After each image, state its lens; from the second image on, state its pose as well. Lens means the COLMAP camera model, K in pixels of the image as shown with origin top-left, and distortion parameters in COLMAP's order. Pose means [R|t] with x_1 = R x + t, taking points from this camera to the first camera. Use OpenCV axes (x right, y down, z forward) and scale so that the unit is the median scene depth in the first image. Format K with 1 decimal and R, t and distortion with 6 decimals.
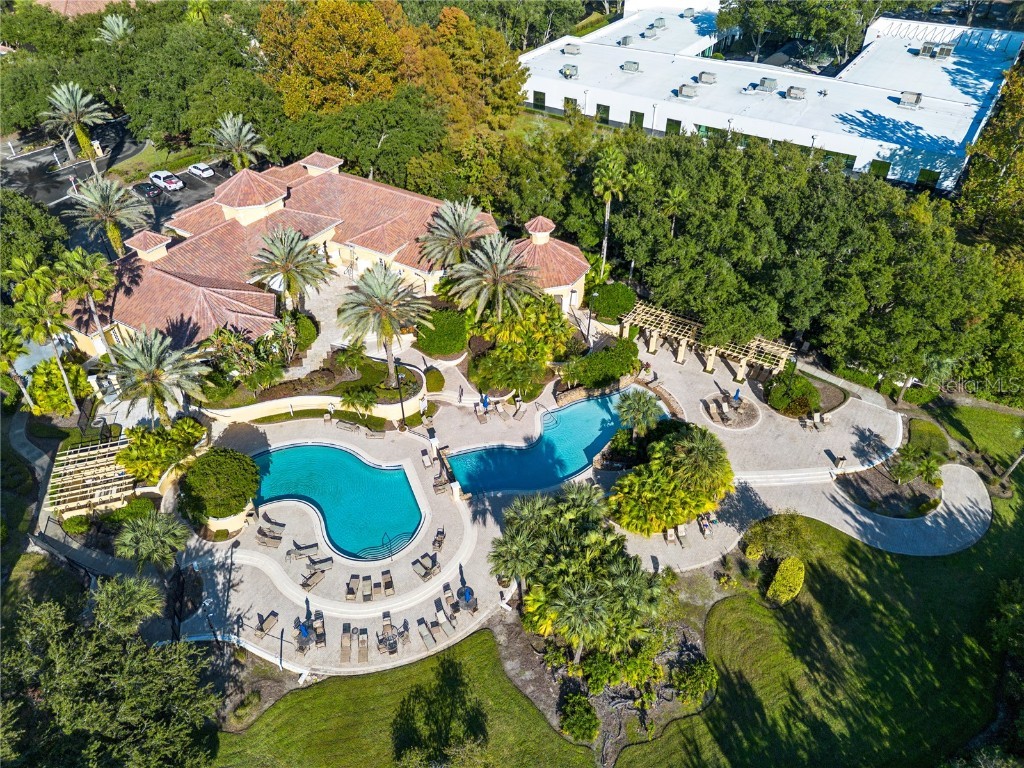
lens RADIAL K [[747.9, 0, 512.0], [0, 747.9, 384.0], [0, 0, 1]] dist [0.080639, -0.085309]
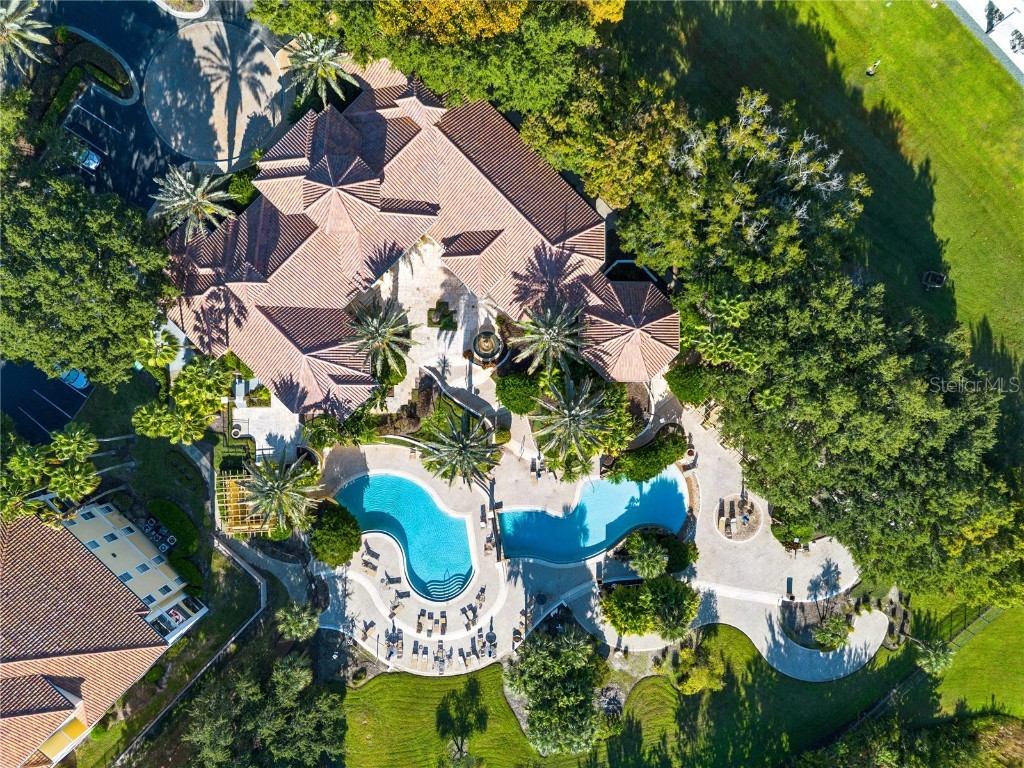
lens RADIAL K [[747.9, 0, 512.0], [0, 747.9, 384.0], [0, 0, 1]] dist [0.080639, -0.085309]
pose [[0.972140, 0.234264, -0.007943, -0.126790], [-0.132704, 0.577992, 0.805180, -1.254329], [0.193216, -0.781694, 0.592977, 0.475279]]
